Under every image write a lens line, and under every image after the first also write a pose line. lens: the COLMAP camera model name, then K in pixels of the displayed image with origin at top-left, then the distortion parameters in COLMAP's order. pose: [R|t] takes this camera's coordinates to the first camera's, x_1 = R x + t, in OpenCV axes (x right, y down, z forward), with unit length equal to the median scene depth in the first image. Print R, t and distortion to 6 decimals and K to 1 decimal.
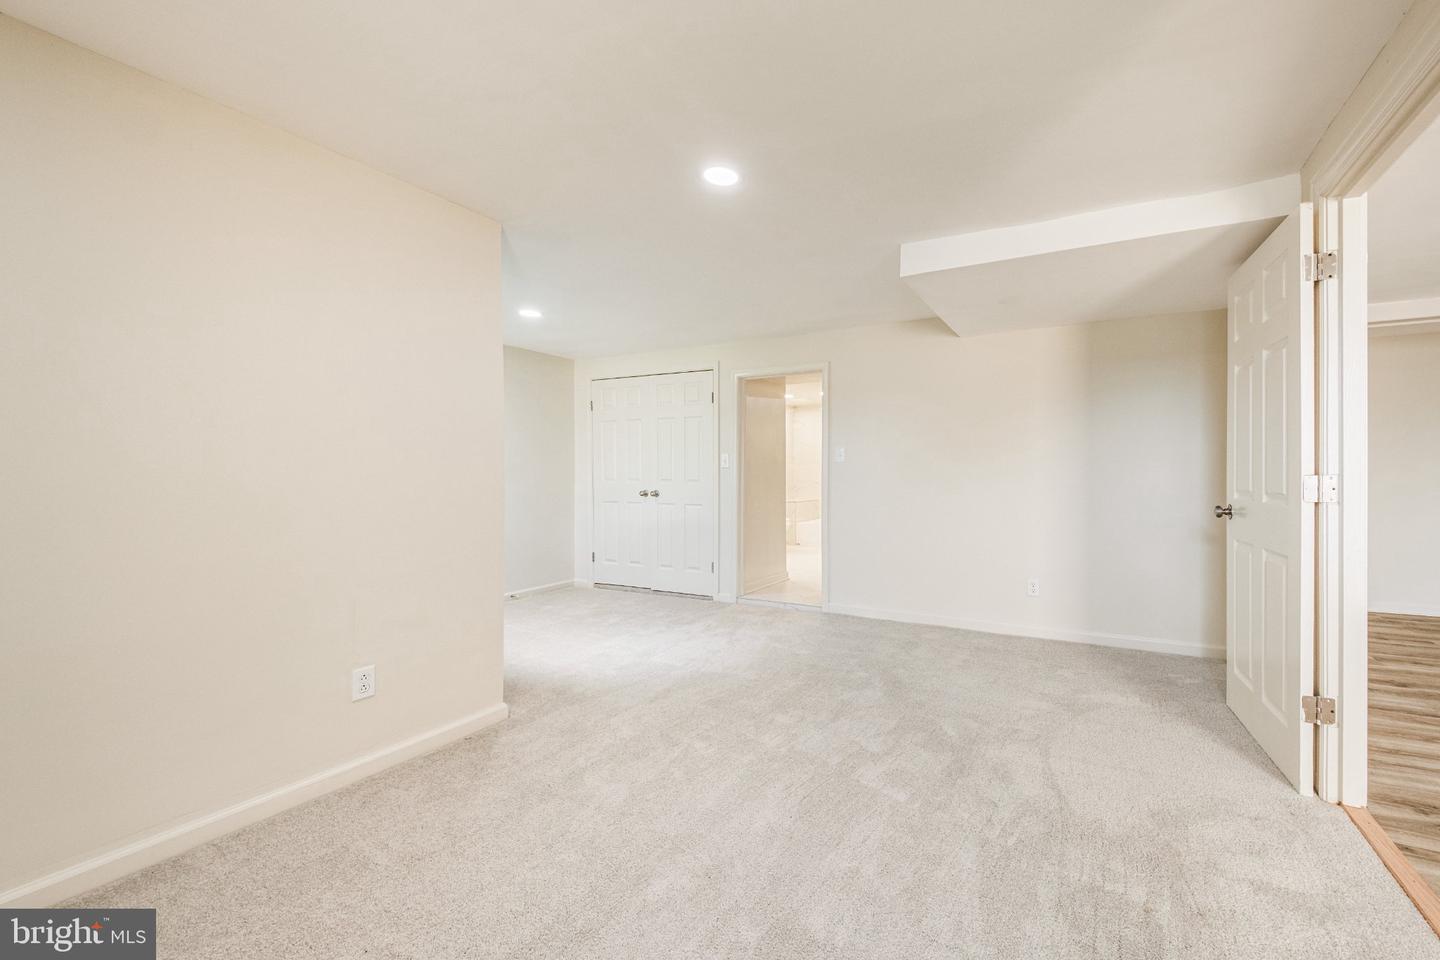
lens RADIAL K [[530.3, 0, 722.0], [0, 530.3, 474.6], [0, 0, 1]] dist [-0.001312, -0.000077]
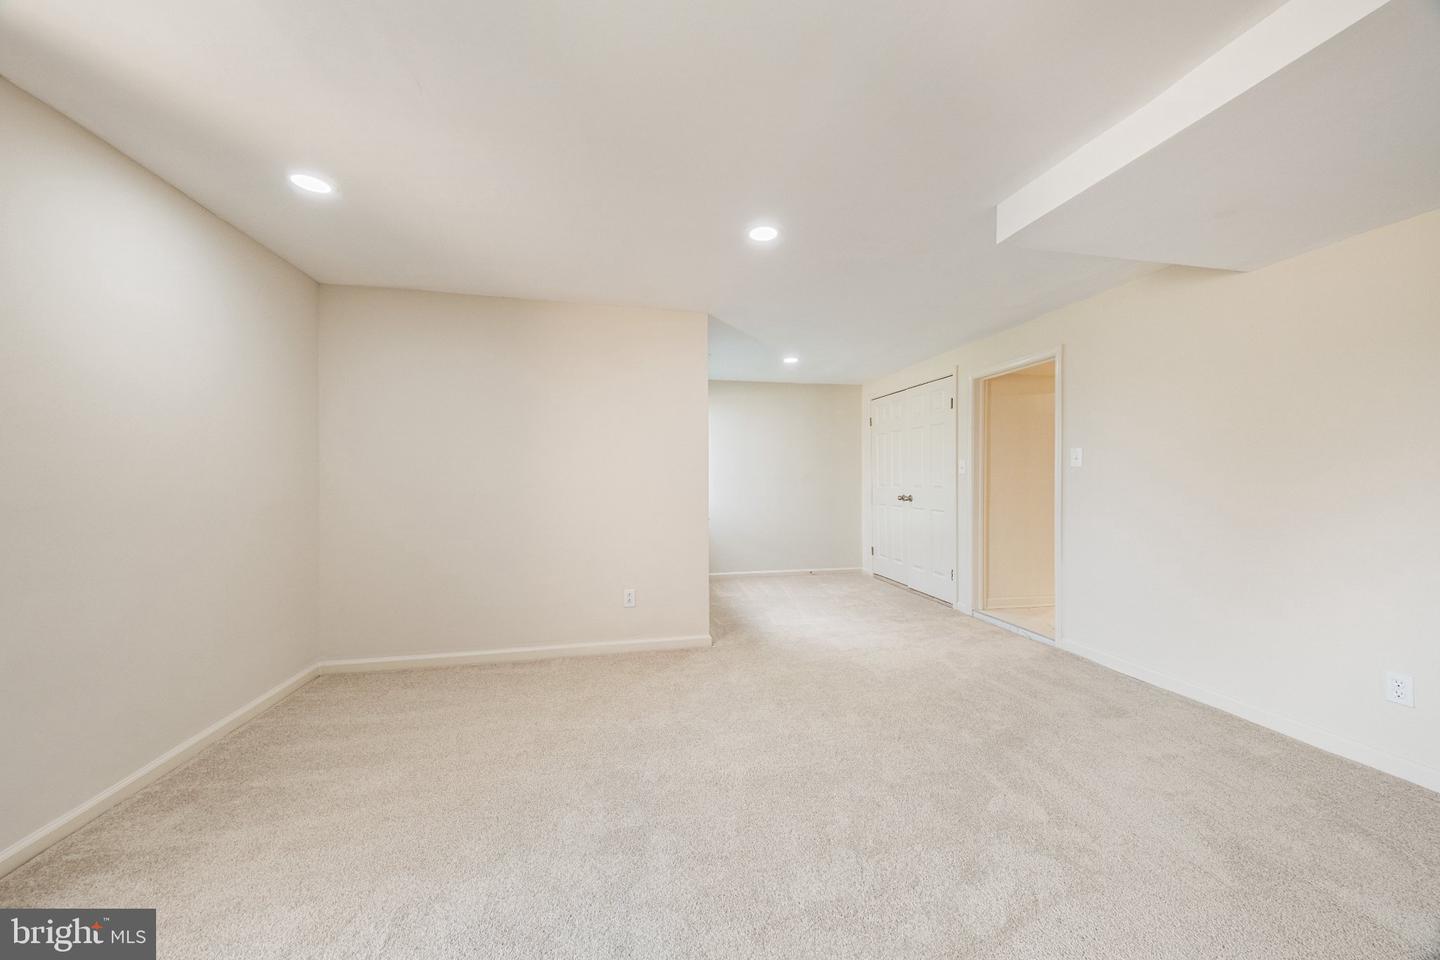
lens RADIAL K [[449.6, 0, 720.0], [0, 449.6, 480.0], [0, 0, 1]] dist [-0.024638, -0.000069]
pose [[0.636522, 0.000626, -0.771258, 0.358026], [0.002768, 0.999991, 0.003096, -0.006098], [0.771253, -0.004105, 0.636515, 0.137848]]
